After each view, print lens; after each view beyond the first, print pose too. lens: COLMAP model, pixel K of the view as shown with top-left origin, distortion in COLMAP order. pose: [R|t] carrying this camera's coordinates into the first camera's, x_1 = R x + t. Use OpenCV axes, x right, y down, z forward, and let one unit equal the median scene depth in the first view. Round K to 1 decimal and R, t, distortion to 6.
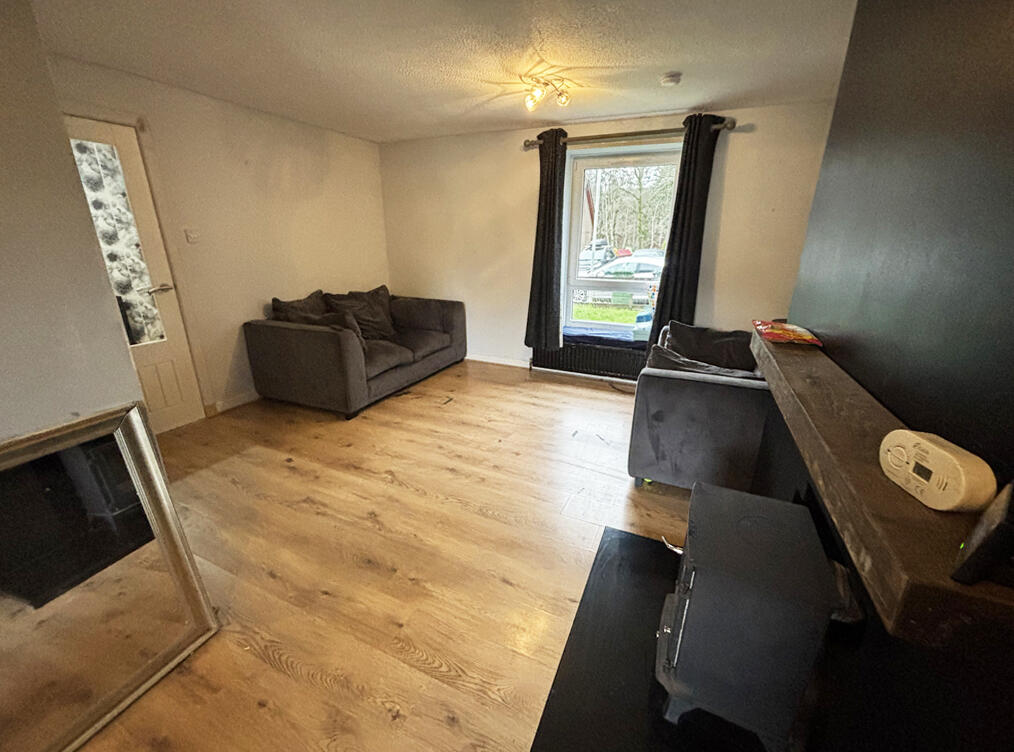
lens RADIAL K [[416.8, 0, 507.0], [0, 416.8, 376.0], [0, 0, 1]] dist [-0.014399, -0.000096]
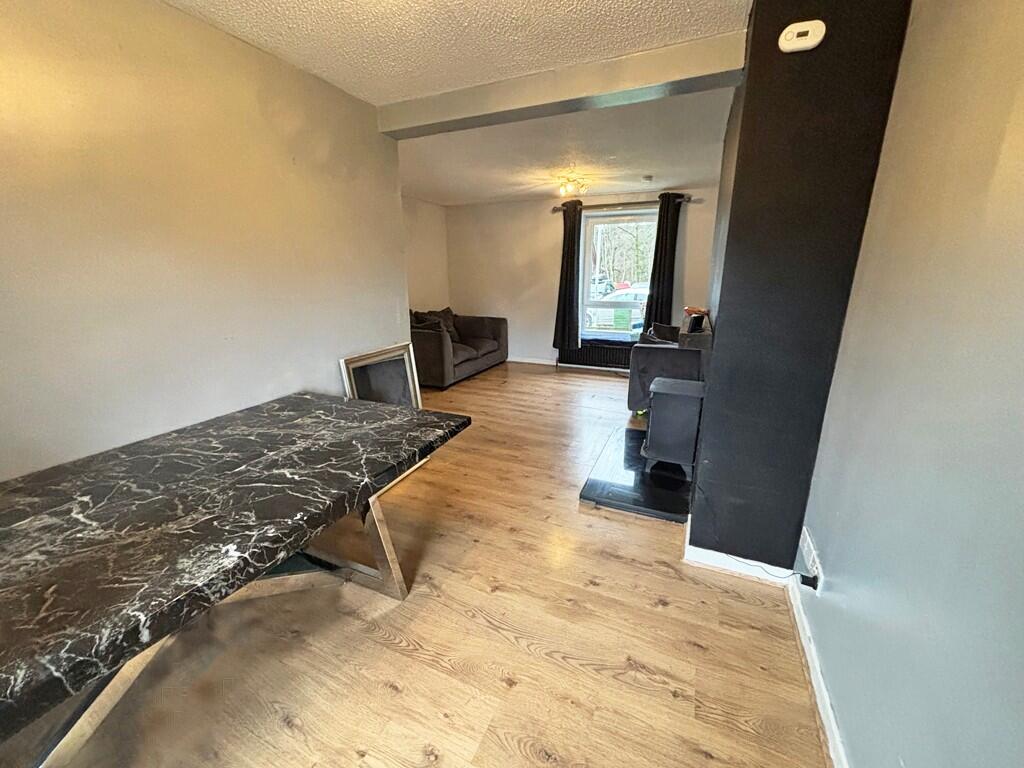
lens RADIAL K [[415.0, 0, 512.0], [0, 415.0, 384.0], [0, 0, 1]] dist [0.001126, 0.000039]
pose [[0.999922, -0.011105, 0.005648, -0.115870], [0.011436, 0.997989, -0.062346, 0.148114], [-0.004944, 0.062406, 0.998039, -0.422976]]
